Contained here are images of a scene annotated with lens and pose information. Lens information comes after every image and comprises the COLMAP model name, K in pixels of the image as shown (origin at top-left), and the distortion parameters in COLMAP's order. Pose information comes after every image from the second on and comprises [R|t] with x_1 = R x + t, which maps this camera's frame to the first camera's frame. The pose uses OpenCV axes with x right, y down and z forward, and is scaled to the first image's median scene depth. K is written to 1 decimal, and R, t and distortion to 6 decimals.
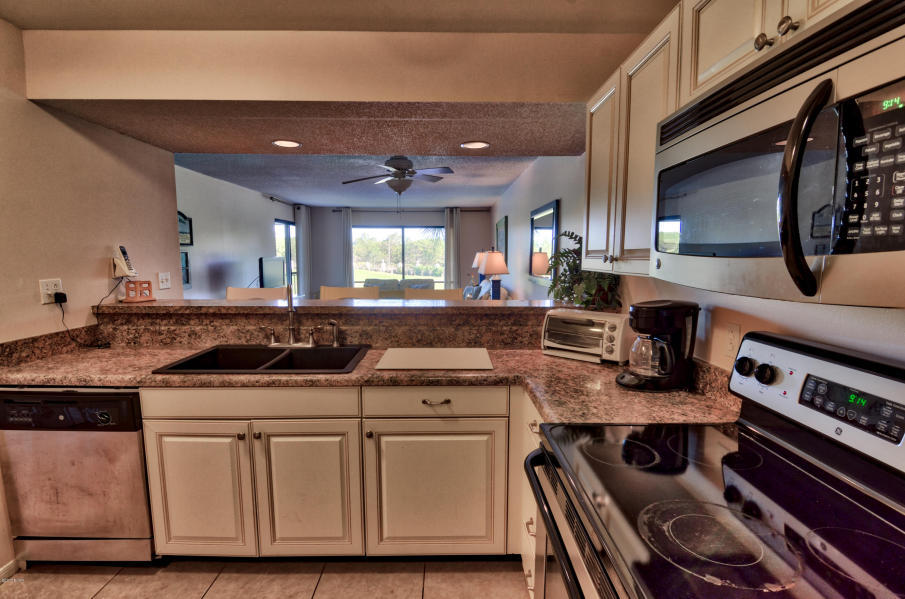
lens RADIAL K [[437.8, 0, 449.8], [0, 437.8, 306.4], [0, 0, 1]] dist [-0.007637, -0.009591]
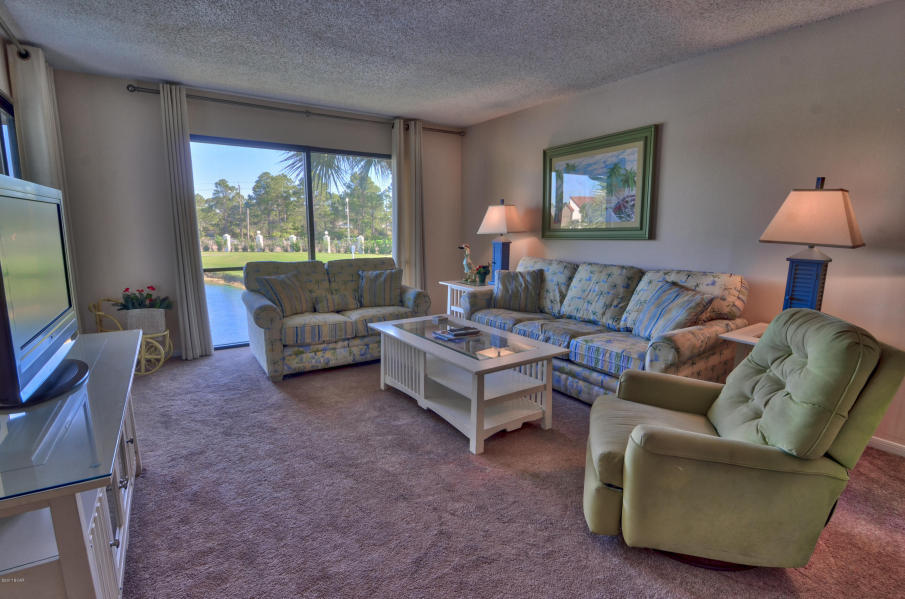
lens RADIAL K [[437.8, 0, 450.9], [0, 437.8, 303.5], [0, 0, 1]] dist [-0.007637, -0.009591]
pose [[0.836254, -0.090432, 0.540834, -1.249451], [0.057392, 0.995325, 0.077686, -0.216237], [-0.545330, -0.033925, 0.837534, 2.581979]]
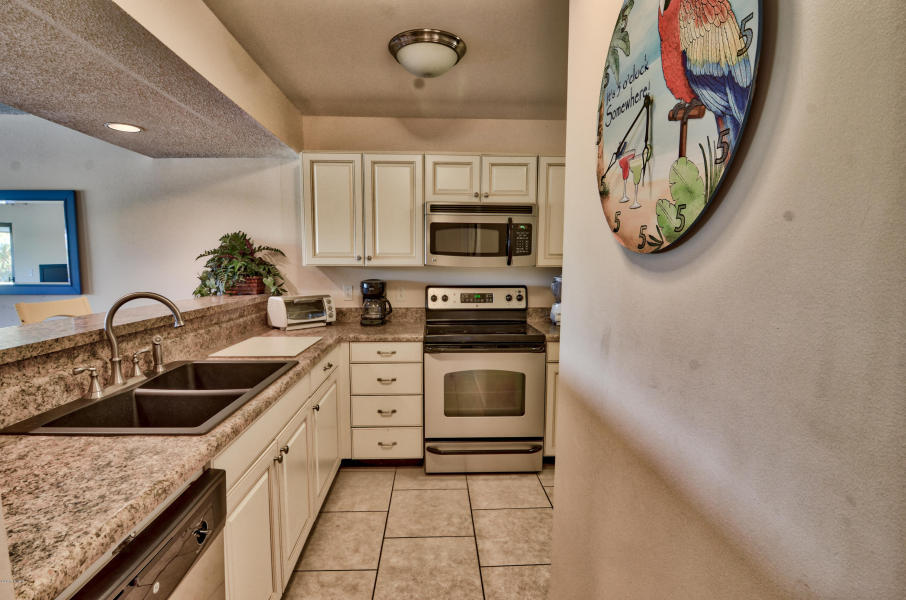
lens RADIAL K [[438.3, 0, 446.9], [0, 438.3, 308.6], [0, 0, 1]] dist [-0.007637, -0.009591]
pose [[-0.030887, -0.110916, 0.993350, -1.259227], [0.111434, 0.987246, 0.113700, -0.059652], [-0.993292, 0.114205, -0.018134, 0.617500]]
